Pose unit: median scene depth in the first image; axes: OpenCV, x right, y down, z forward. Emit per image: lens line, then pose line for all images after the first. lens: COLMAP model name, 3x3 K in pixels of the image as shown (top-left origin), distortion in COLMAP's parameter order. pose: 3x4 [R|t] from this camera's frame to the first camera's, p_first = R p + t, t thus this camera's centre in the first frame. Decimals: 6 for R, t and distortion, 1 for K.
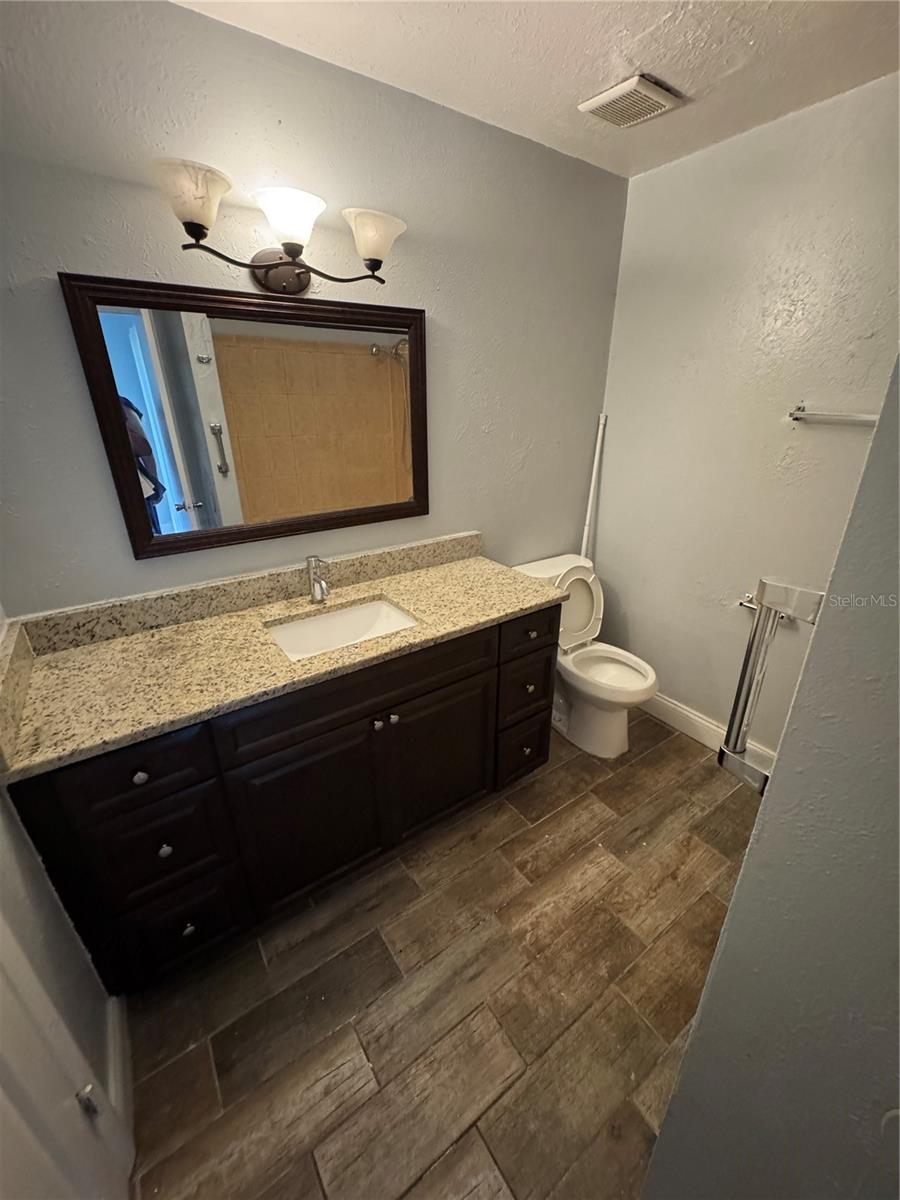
lens RADIAL K [[479.1, 0, 453.0], [0, 479.1, 598.4], [0, 0, 1]] dist [-0.000449, -0.000151]
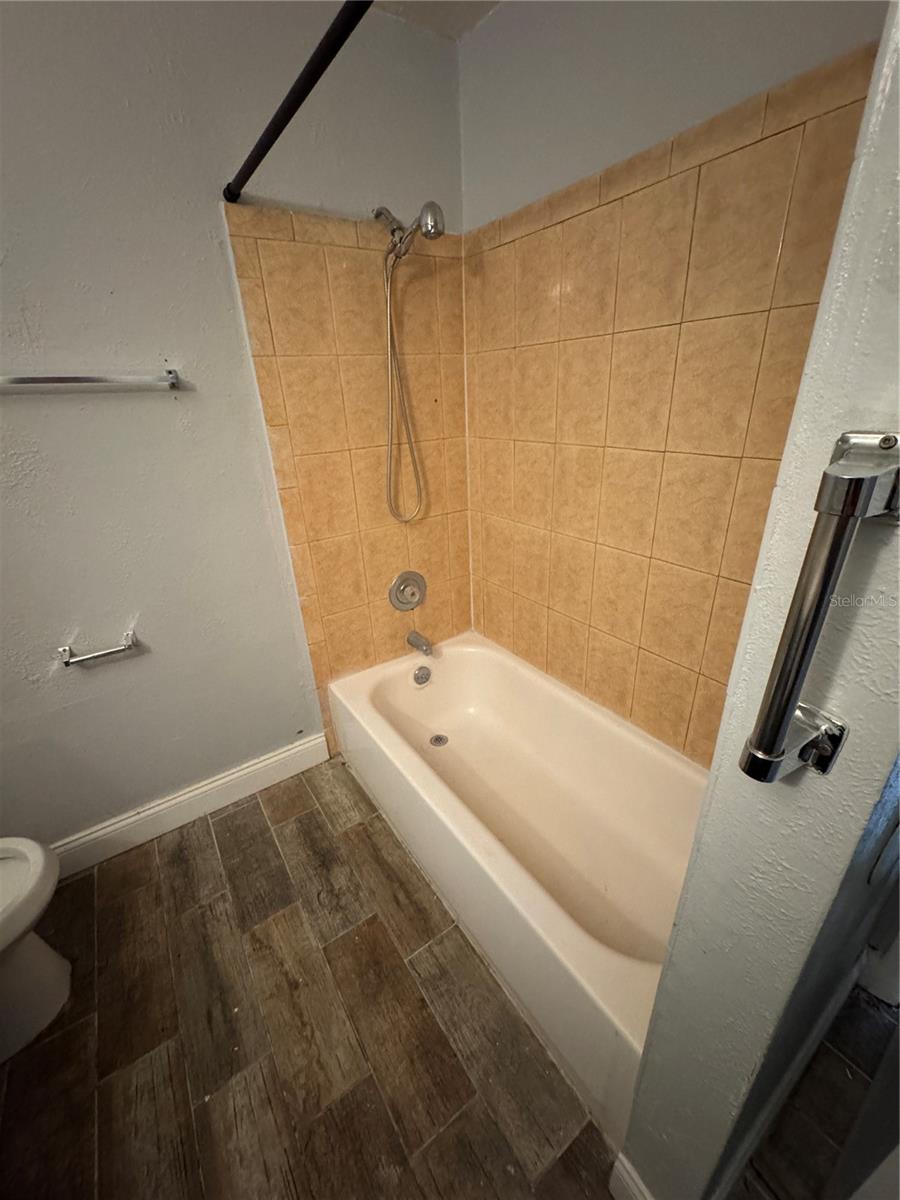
lens RADIAL K [[479.1, 0, 450.6], [0, 479.1, 599.9], [0, 0, 1]] dist [-0.000449, -0.000151]
pose [[0.013050, -0.398502, 0.917075, 0.010819], [0.420714, 0.834208, 0.356506, -0.089650], [-0.907100, 0.381173, 0.178542, 0.381418]]
